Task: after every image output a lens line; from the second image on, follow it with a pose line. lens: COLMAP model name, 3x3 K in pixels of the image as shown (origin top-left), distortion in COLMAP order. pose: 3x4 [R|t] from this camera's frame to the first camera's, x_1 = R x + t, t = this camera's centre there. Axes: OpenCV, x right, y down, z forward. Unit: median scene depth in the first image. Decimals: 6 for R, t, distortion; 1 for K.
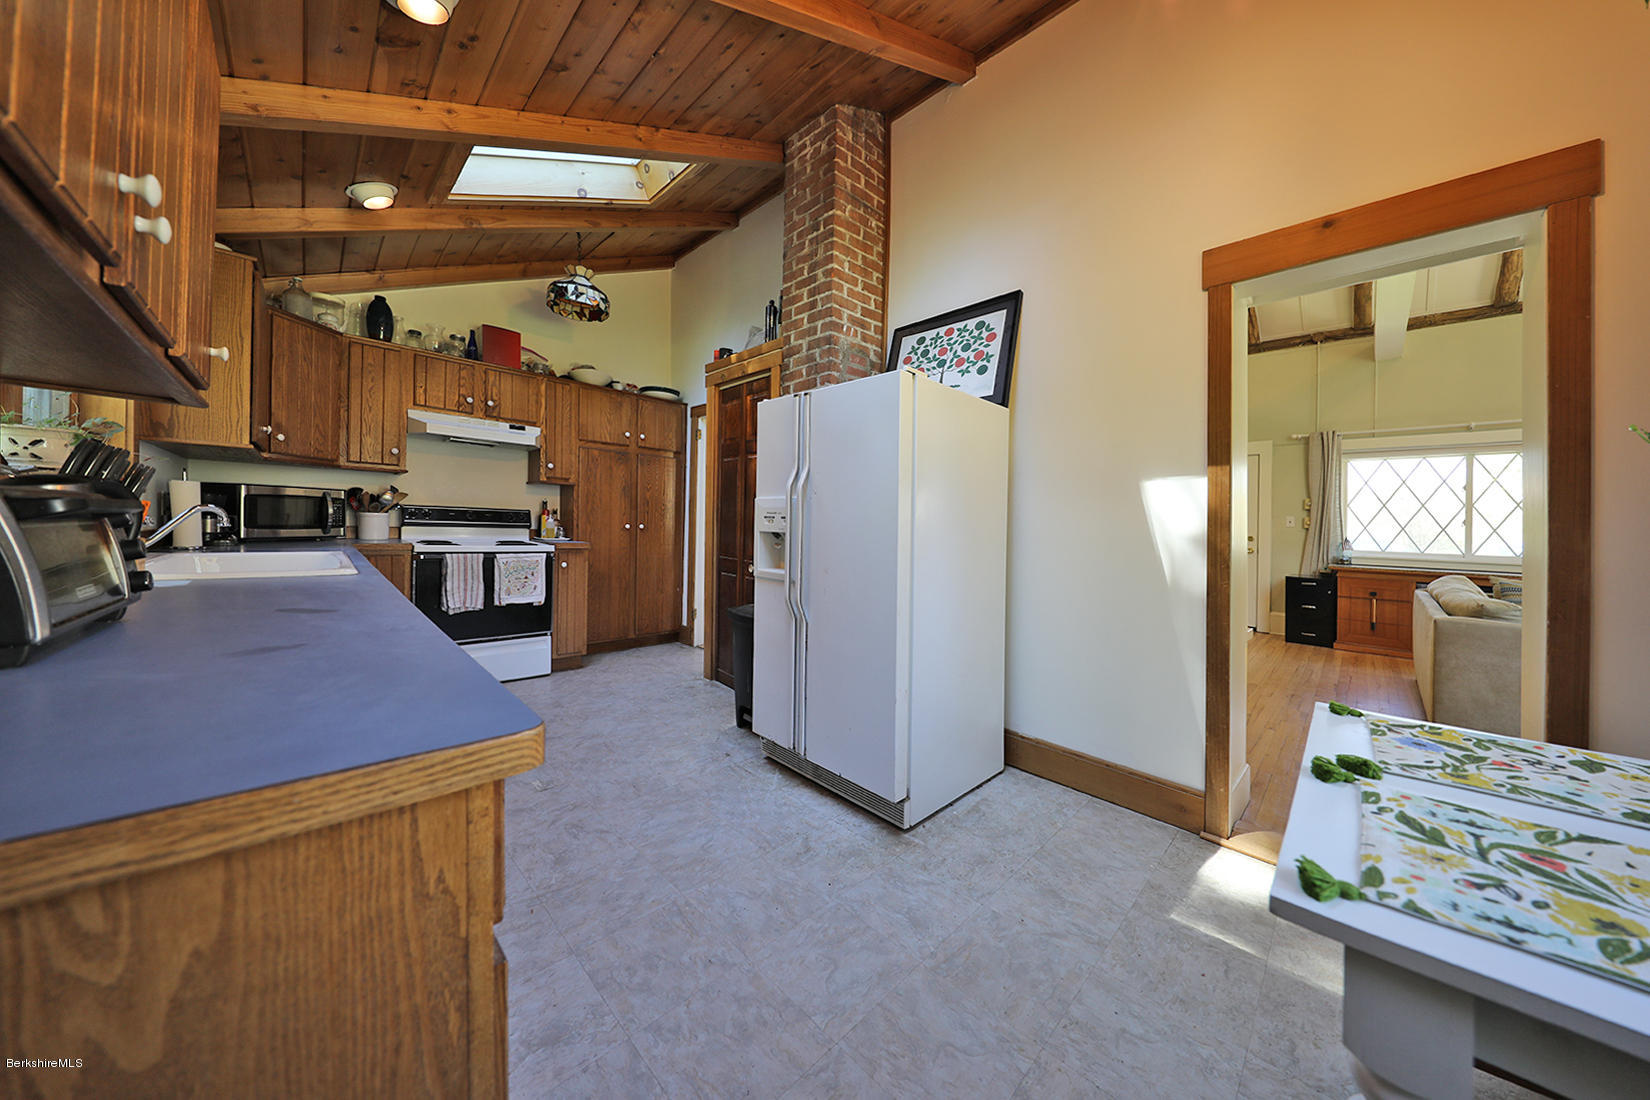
lens RADIAL K [[527.8, 0, 833.6], [0, 527.8, 563.8], [0, 0, 1]] dist [-0.003857, -0.001874]
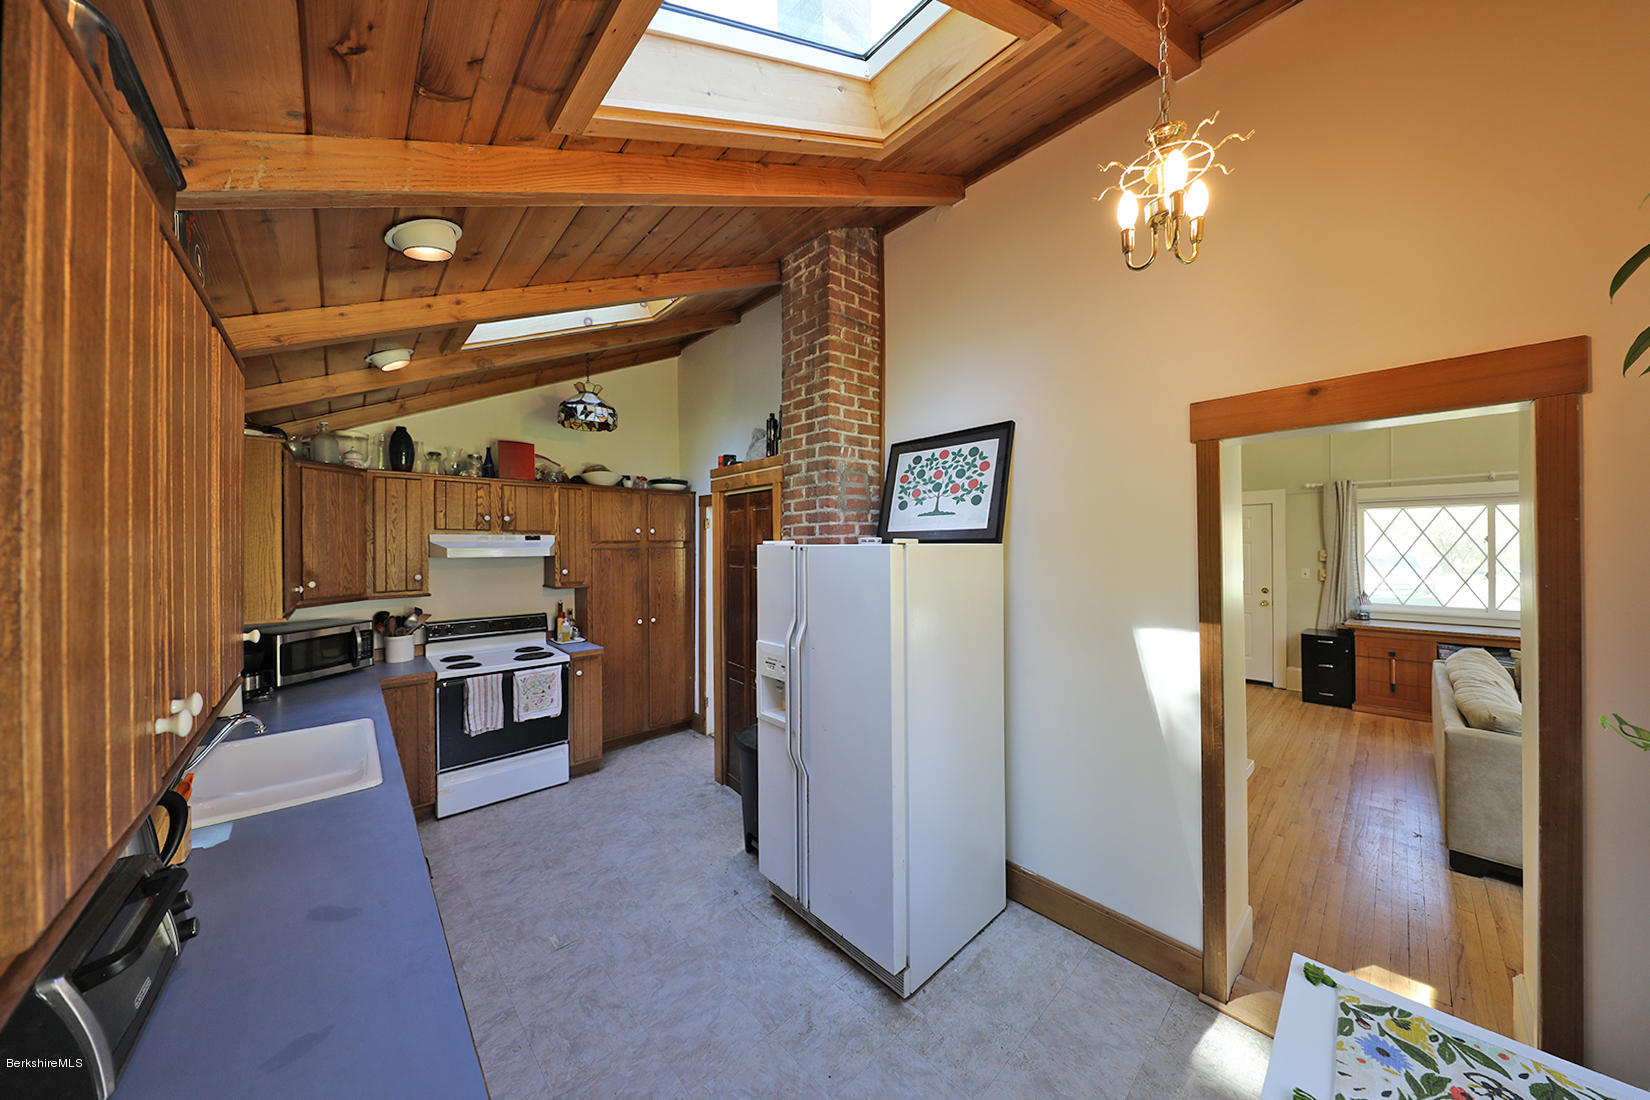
lens RADIAL K [[527.8, 0, 837.7], [0, 527.8, 535.1], [0, 0, 1]] dist [-0.003857, -0.001874]
pose [[0.999167, -0.024749, -0.032439, 0.043382], [0.024516, 0.999671, -0.007563, -0.286268], [0.032615, 0.006761, 0.999445, -0.026289]]
